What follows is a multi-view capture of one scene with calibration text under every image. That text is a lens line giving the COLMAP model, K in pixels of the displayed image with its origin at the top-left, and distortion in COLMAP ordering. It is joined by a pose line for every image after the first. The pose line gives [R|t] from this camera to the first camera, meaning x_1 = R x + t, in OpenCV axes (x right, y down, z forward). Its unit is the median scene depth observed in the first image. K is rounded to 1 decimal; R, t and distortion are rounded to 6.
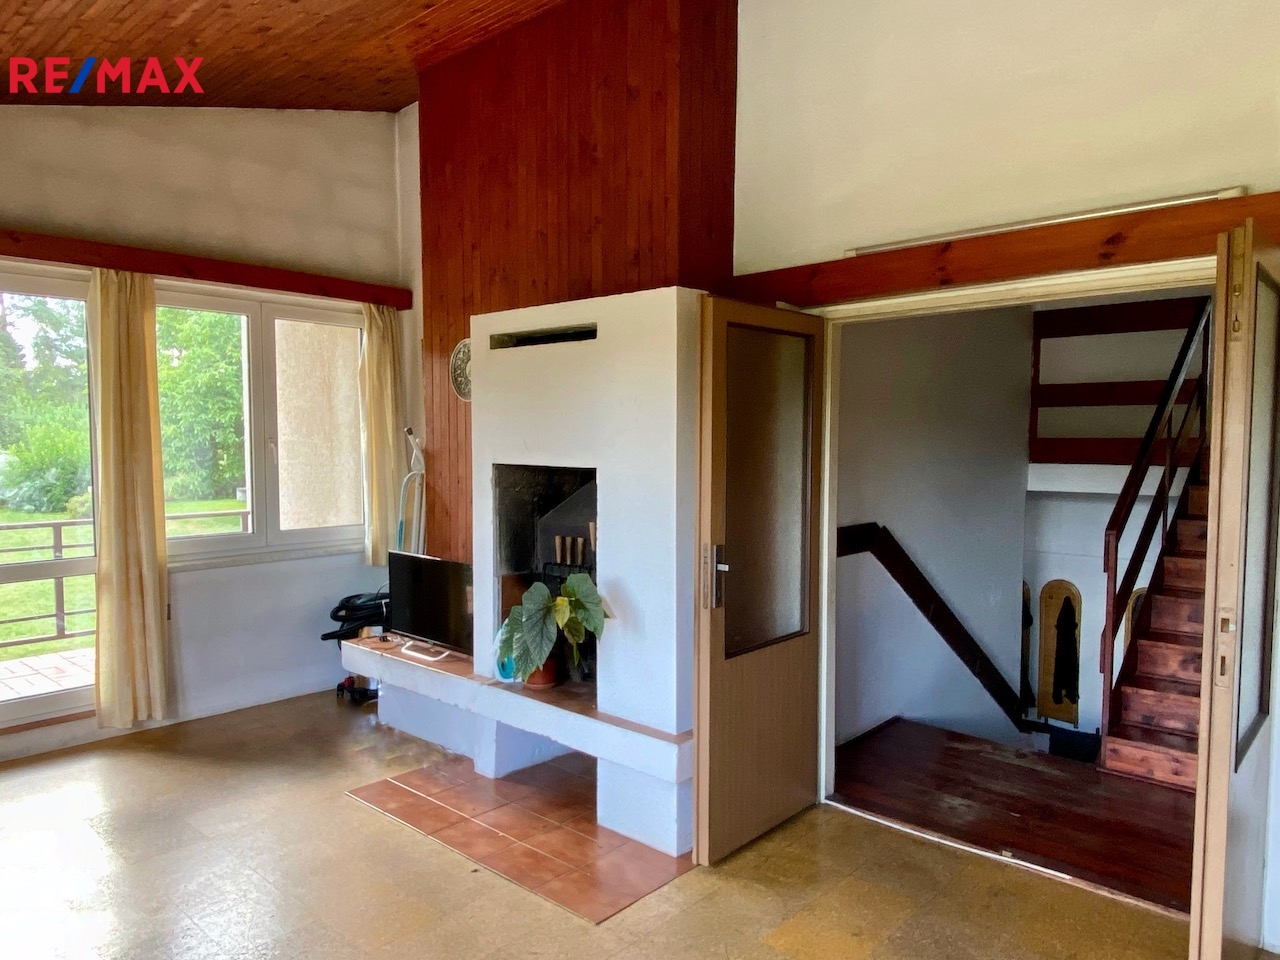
lens RADIAL K [[874.6, 0, 640.0], [0, 874.6, 480.0], [0, 0, 1]] dist [0.003065, 0.002499]
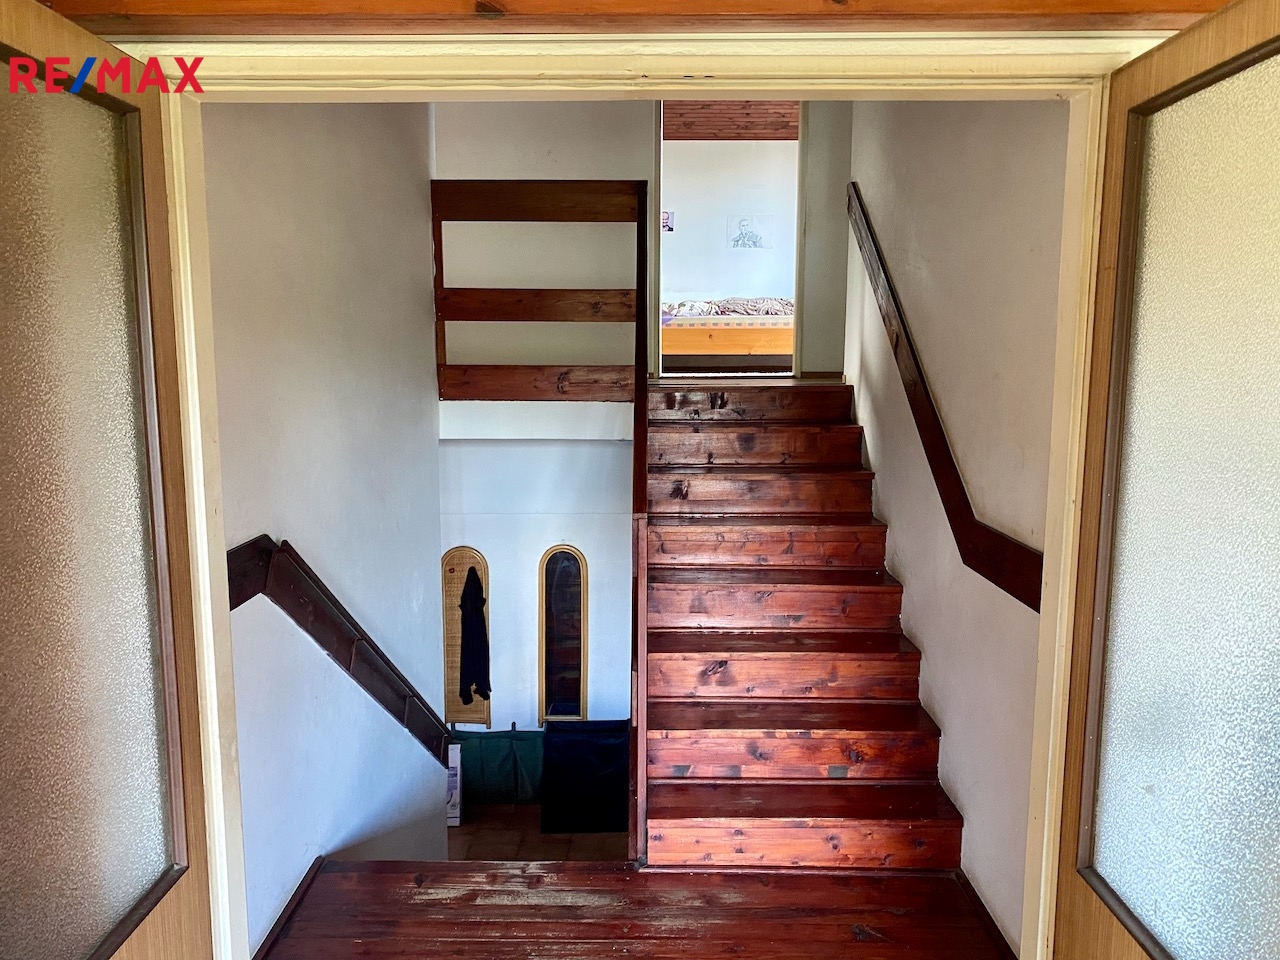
lens RADIAL K [[968.6, 0, 640.0], [0, 968.6, 480.0], [0, 0, 1]] dist [-0.002127, 0.001382]
pose [[0.743437, -0.085206, 0.663357, 0.050492], [0.032641, 0.995292, 0.091261, -0.026949], [-0.668009, -0.046194, 0.742718, 0.391148]]
